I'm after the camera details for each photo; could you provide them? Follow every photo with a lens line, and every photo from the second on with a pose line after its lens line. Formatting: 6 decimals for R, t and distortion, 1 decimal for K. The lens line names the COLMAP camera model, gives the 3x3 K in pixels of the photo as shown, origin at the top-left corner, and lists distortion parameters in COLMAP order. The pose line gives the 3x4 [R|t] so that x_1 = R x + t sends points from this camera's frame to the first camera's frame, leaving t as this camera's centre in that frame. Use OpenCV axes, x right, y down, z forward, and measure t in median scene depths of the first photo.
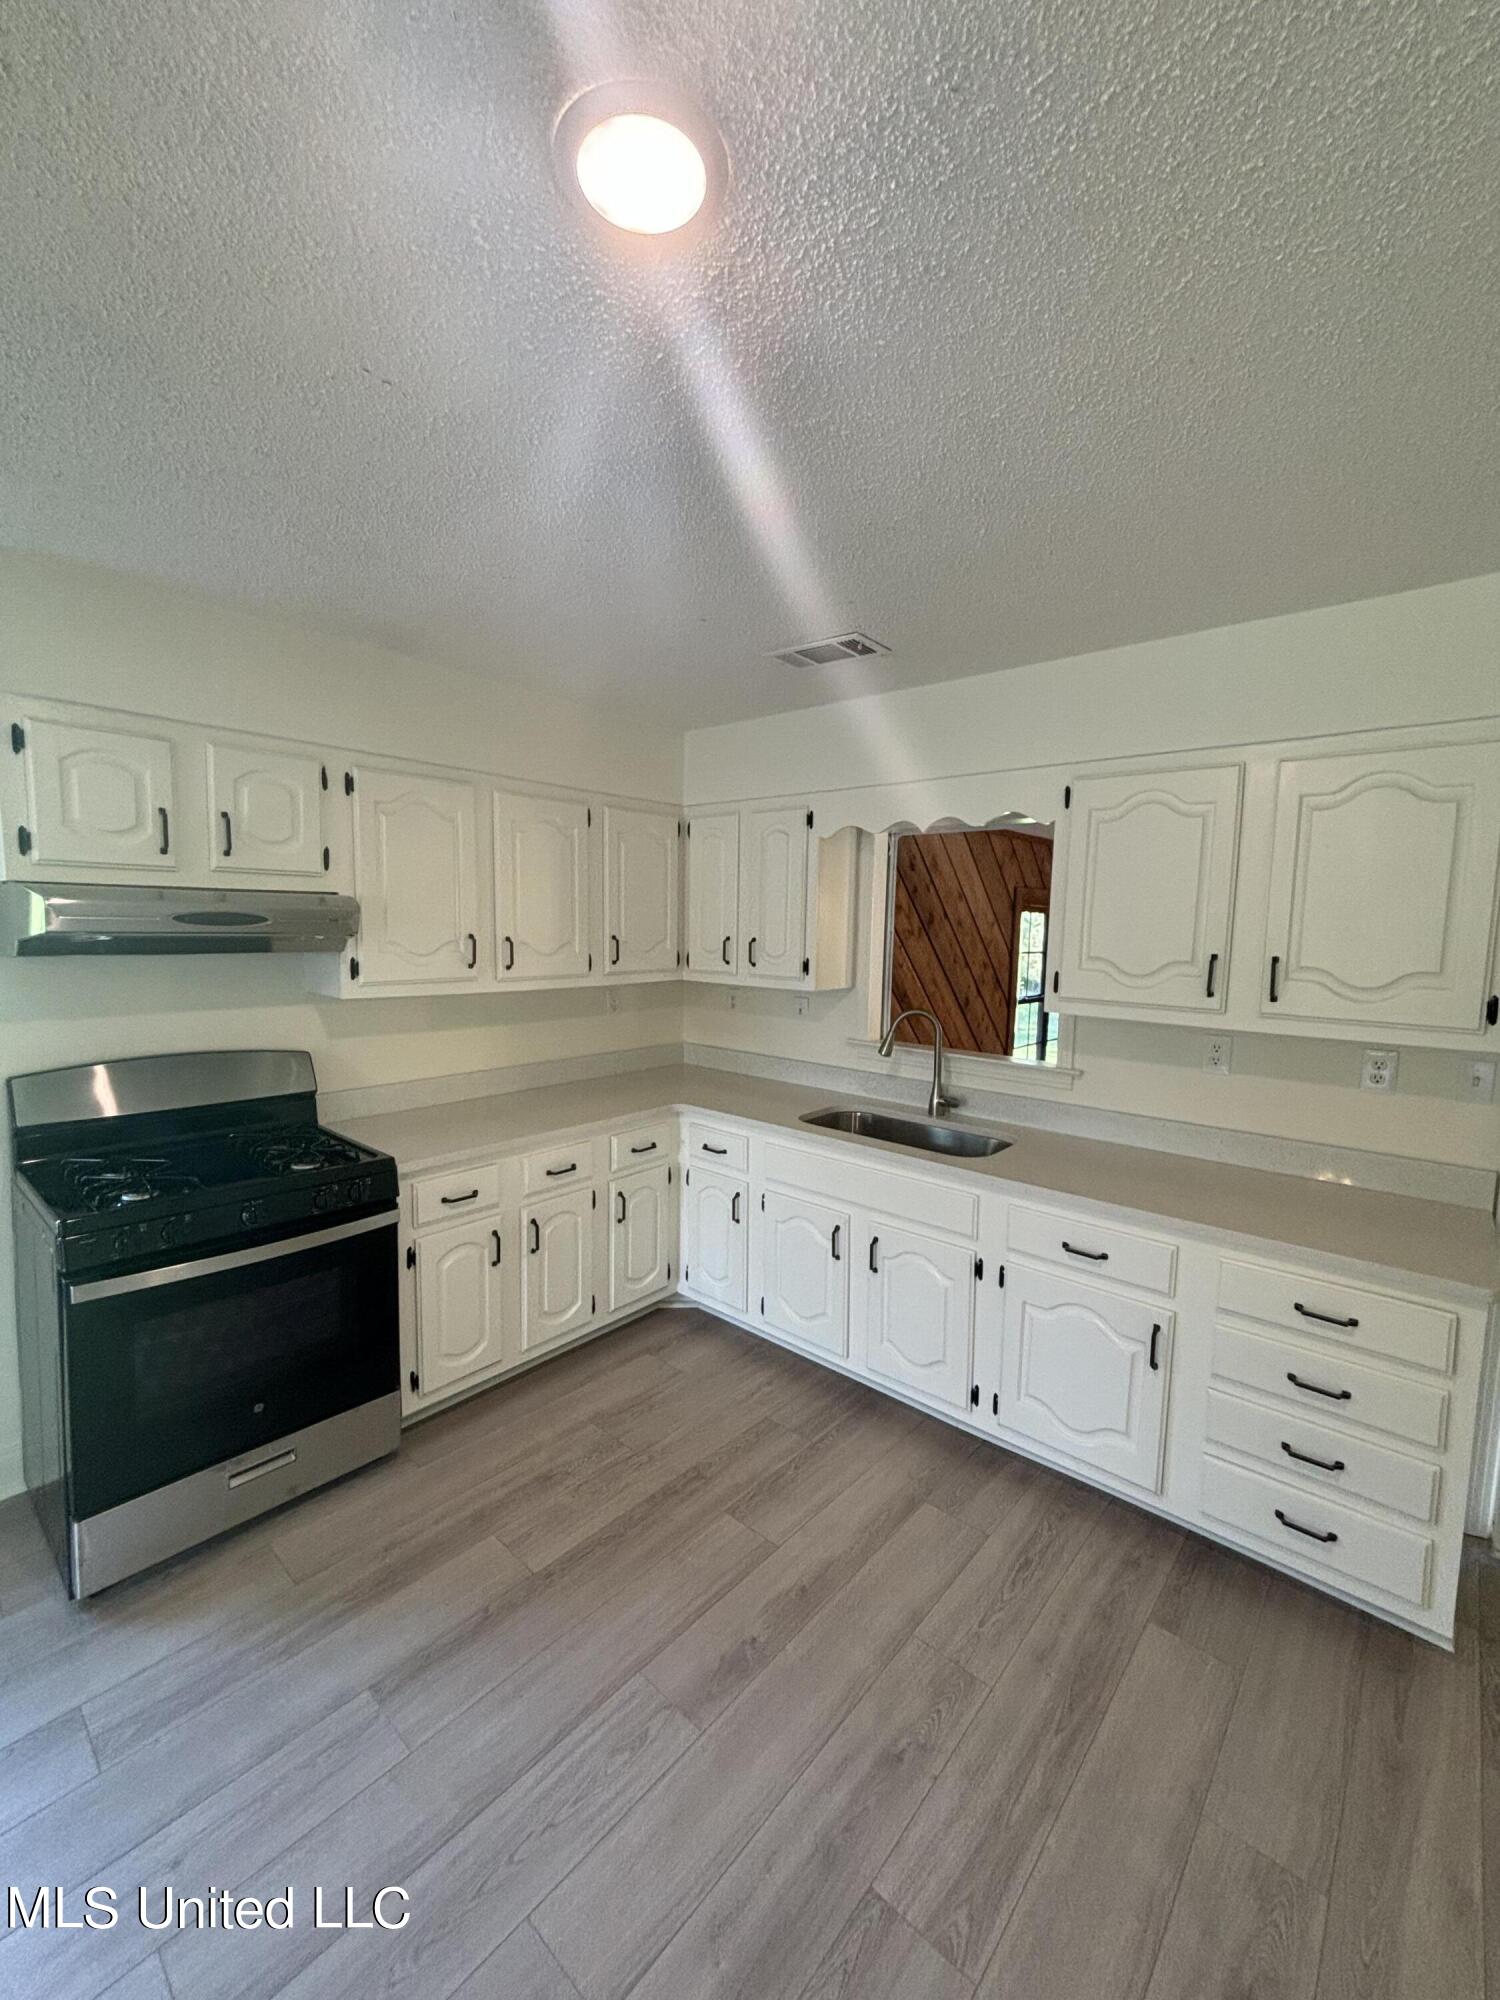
lens RADIAL K [[804.7, 0, 751.9], [0, 804.7, 996.1], [0, 0, 1]] dist [-0.007978, 0.008268]
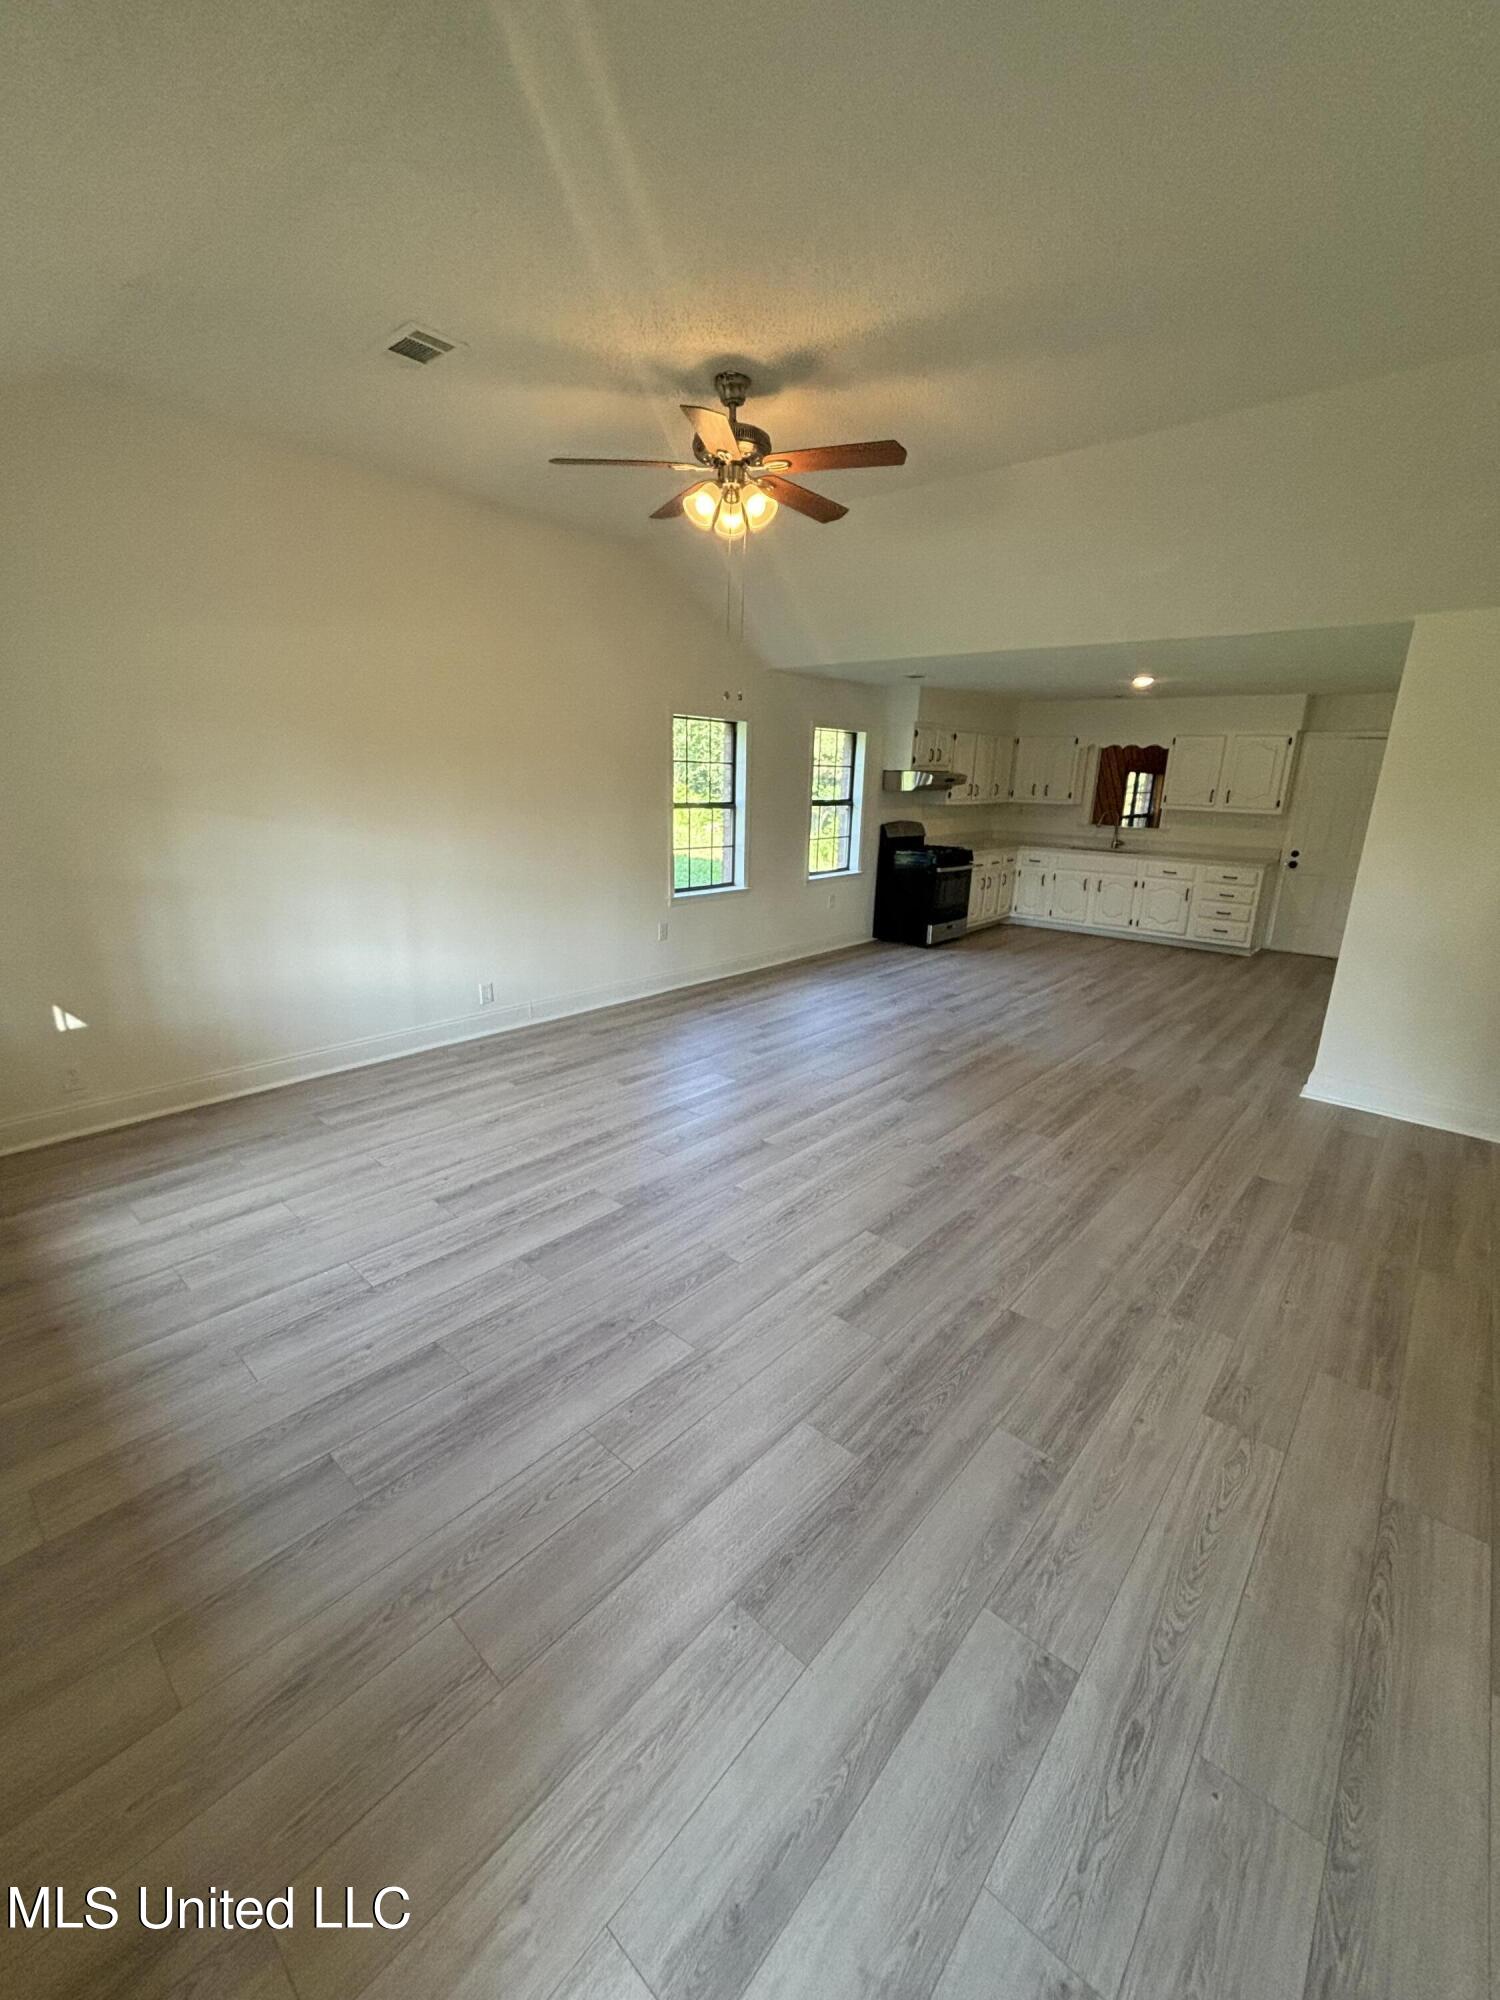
lens RADIAL K [[812.2, 0, 747.8], [0, 812.2, 995.5], [0, 0, 1]] dist [0.018325, 0.000308]
pose [[0.999718, 0.008104, -0.022309, -1.273800], [-0.003847, 0.982803, 0.184619, 0.164825], [0.023422, -0.184481, 0.982557, -2.519686]]
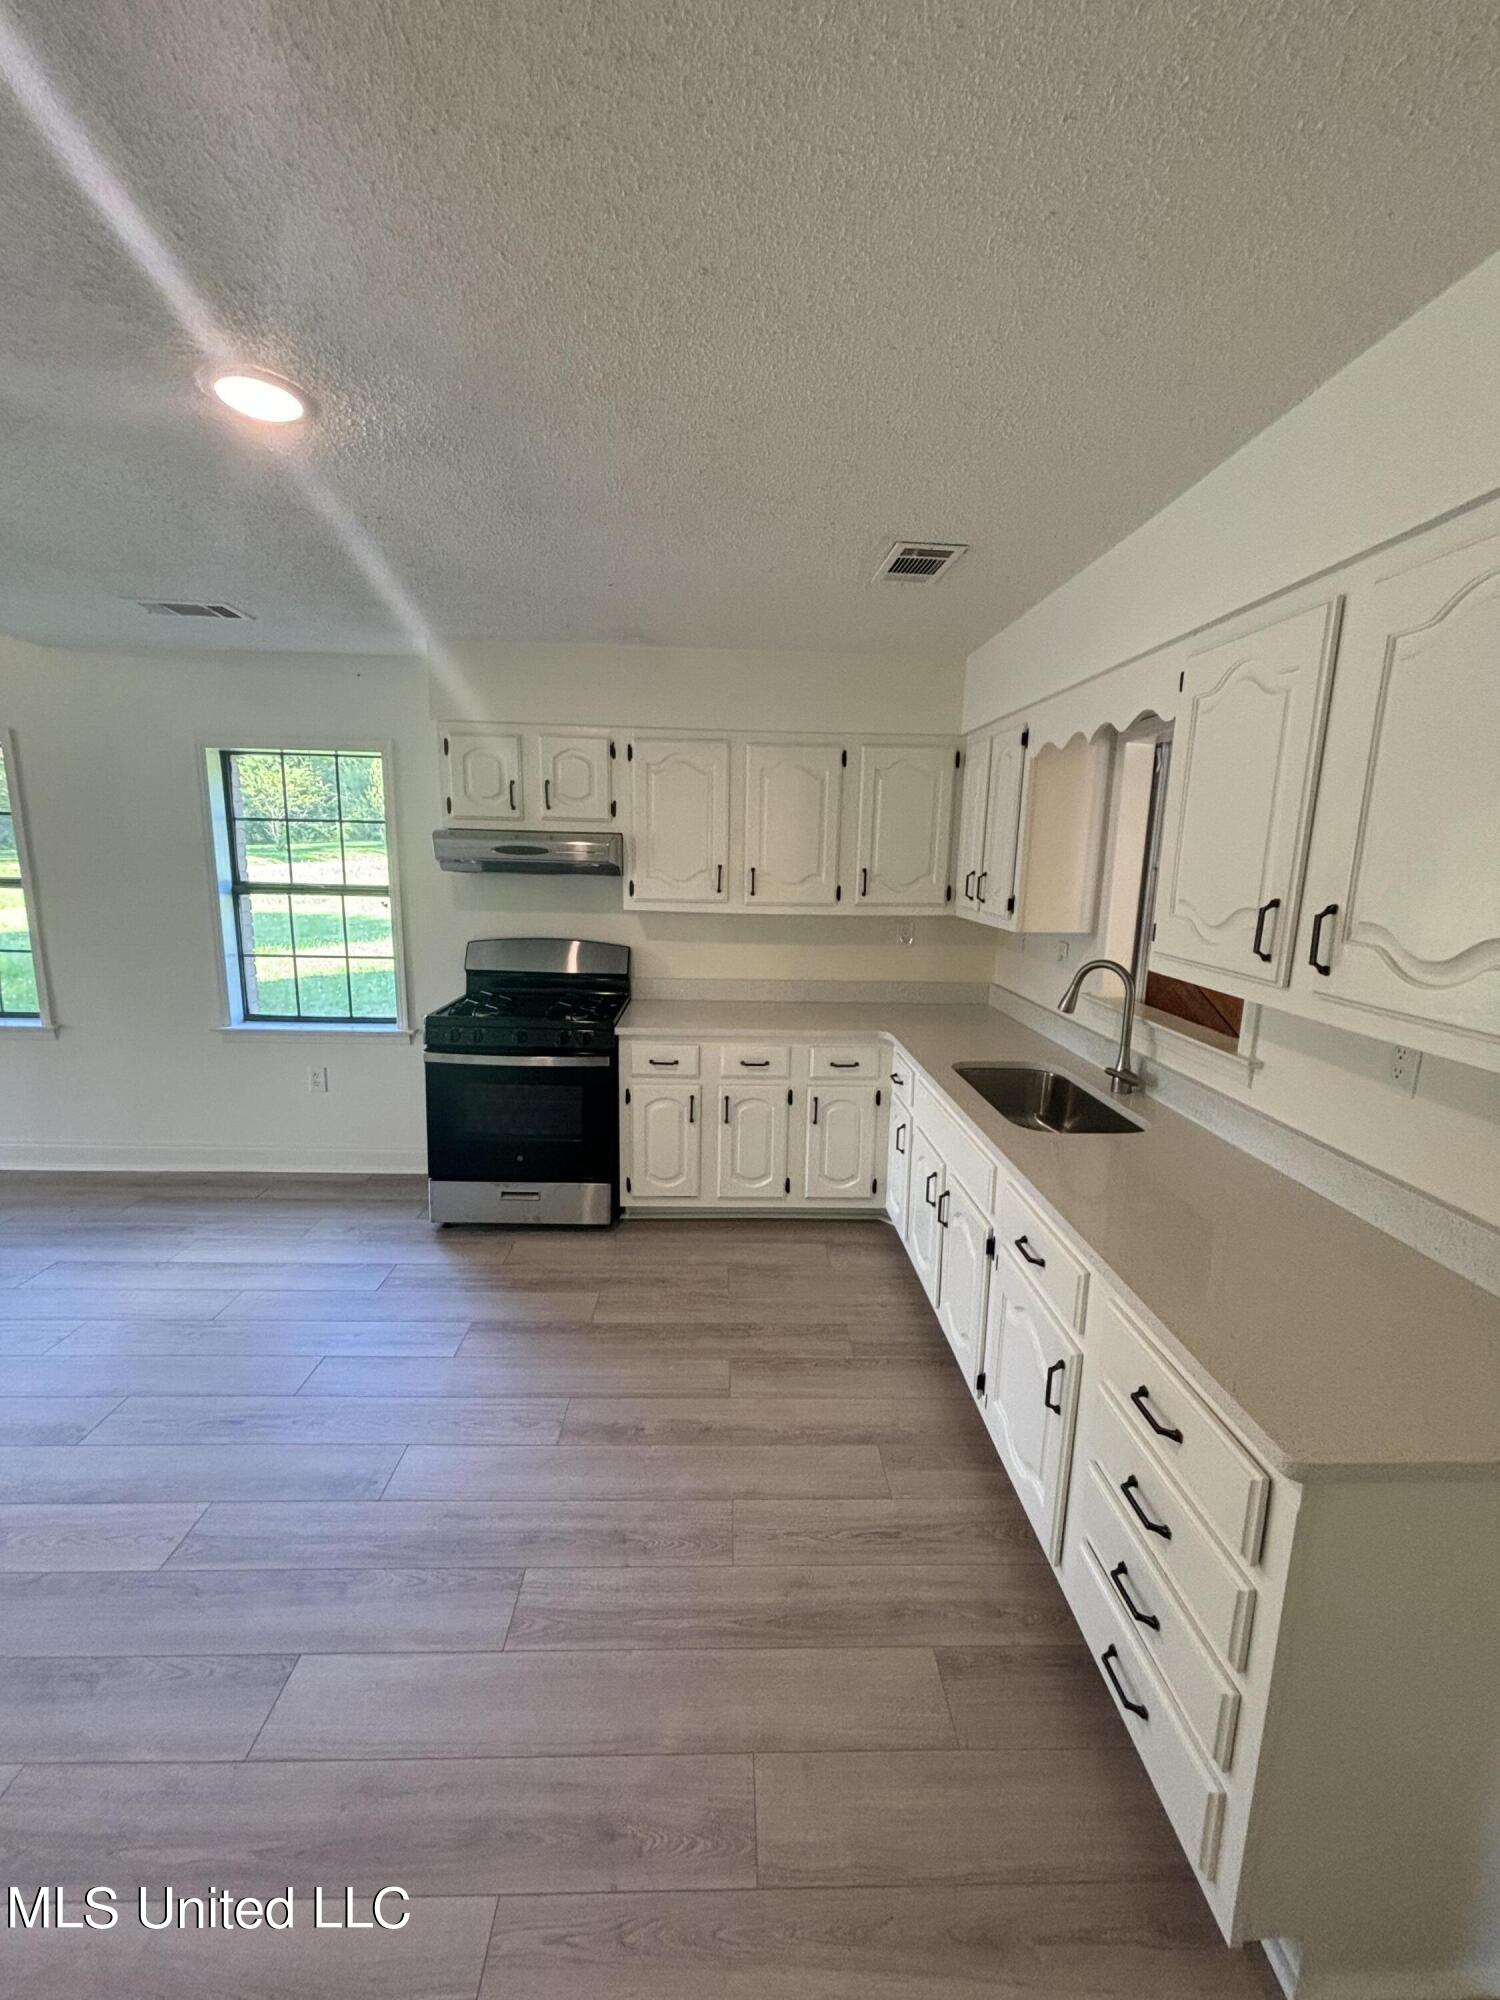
lens RADIAL K [[808.4, 0, 761.4], [0, 808.4, 1000.7], [0, 0, 1]] dist [0.015189, 0.000304]
pose [[0.690658, 0.130722, -0.711269, 0.699156], [-0.075282, 0.991180, 0.109066, -0.011131], [0.719252, -0.021782, 0.694407, 0.195524]]
